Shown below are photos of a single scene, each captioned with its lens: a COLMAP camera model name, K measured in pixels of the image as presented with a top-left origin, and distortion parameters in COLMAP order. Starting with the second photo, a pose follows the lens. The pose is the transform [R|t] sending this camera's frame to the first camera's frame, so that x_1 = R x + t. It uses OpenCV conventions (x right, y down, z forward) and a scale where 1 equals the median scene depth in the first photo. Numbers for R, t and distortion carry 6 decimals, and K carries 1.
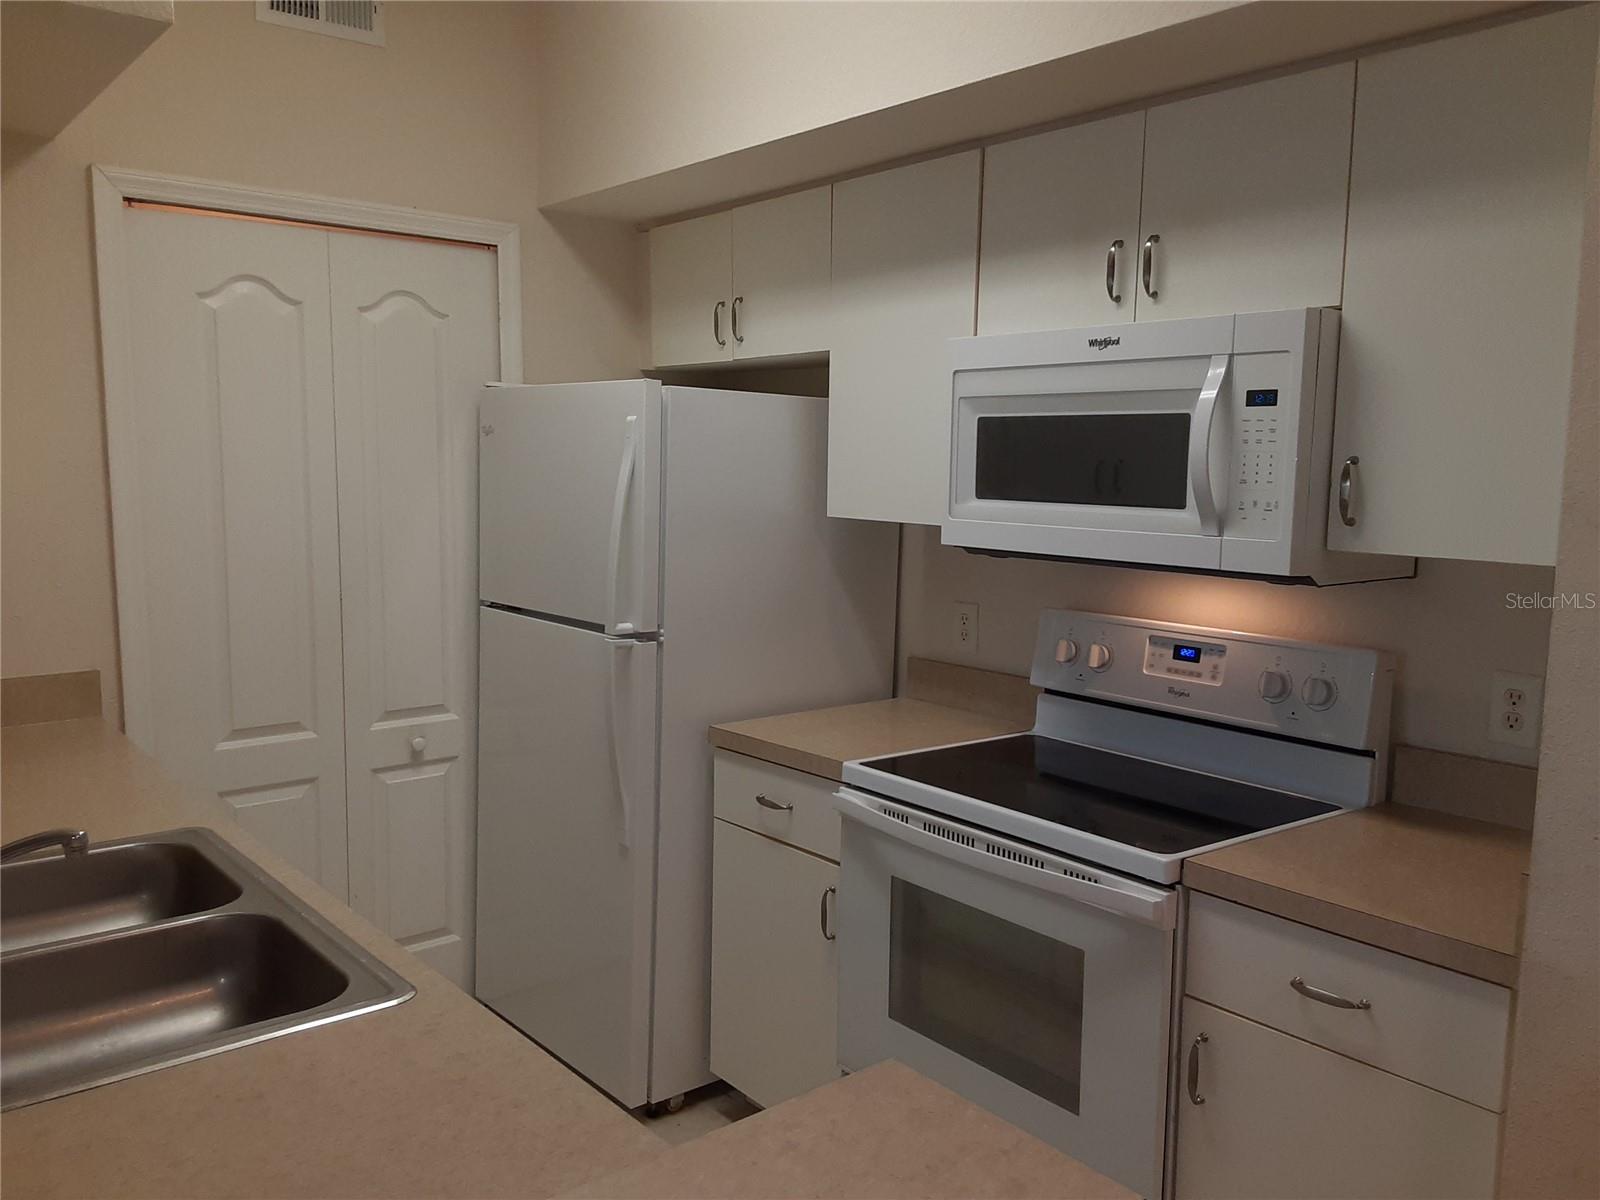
lens RADIAL K [[1297.4, 0, 799.2], [0, 1297.4, 602.1], [0, 0, 1]] dist [0.095830, -0.090213]
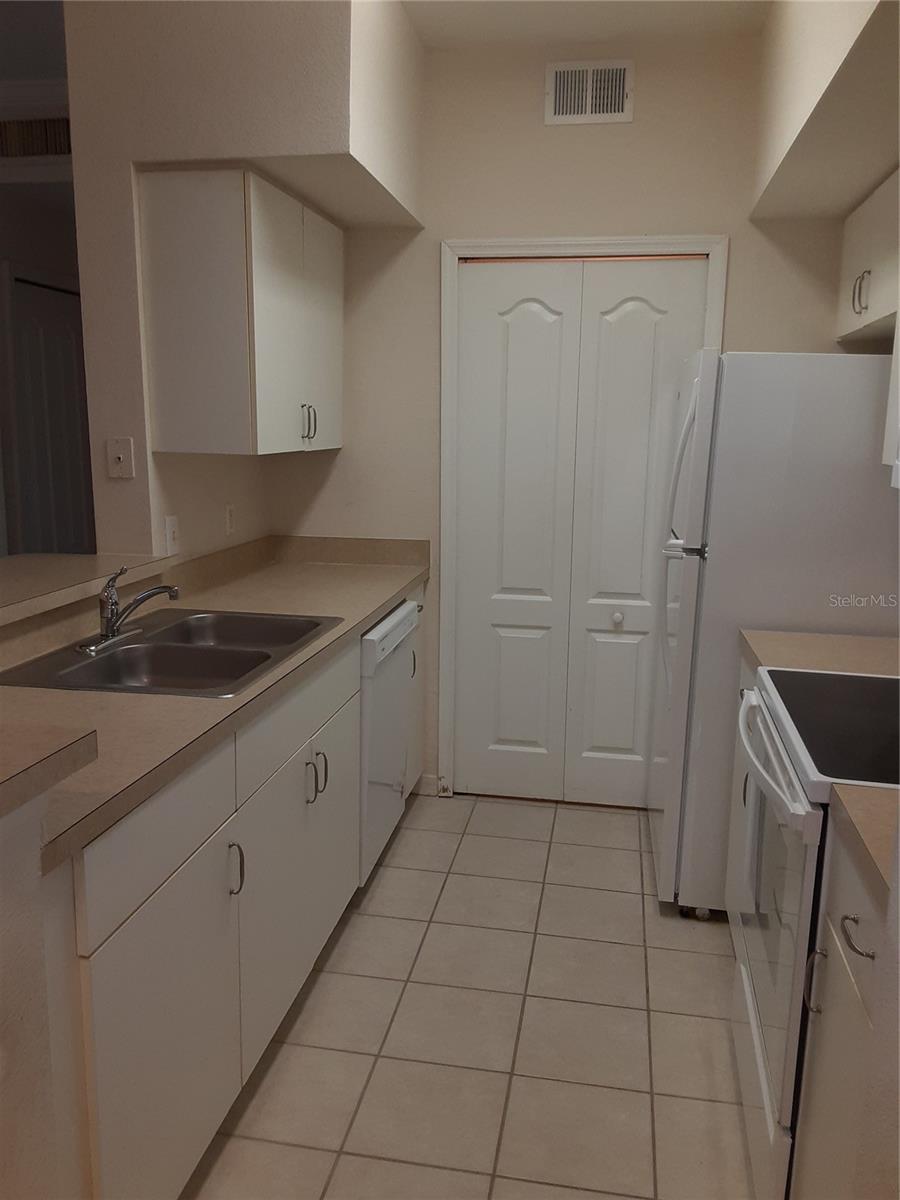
lens RADIAL K [[973.0, 0, 446.1], [0, 973.0, 601.3], [0, 0, 1]] dist [0.095830, -0.090213]
pose [[0.645348, 0.136988, -0.751505, 0.408194], [-0.095184, 0.990542, 0.098822, 0.002030], [0.757935, 0.007757, 0.652284, 0.157706]]
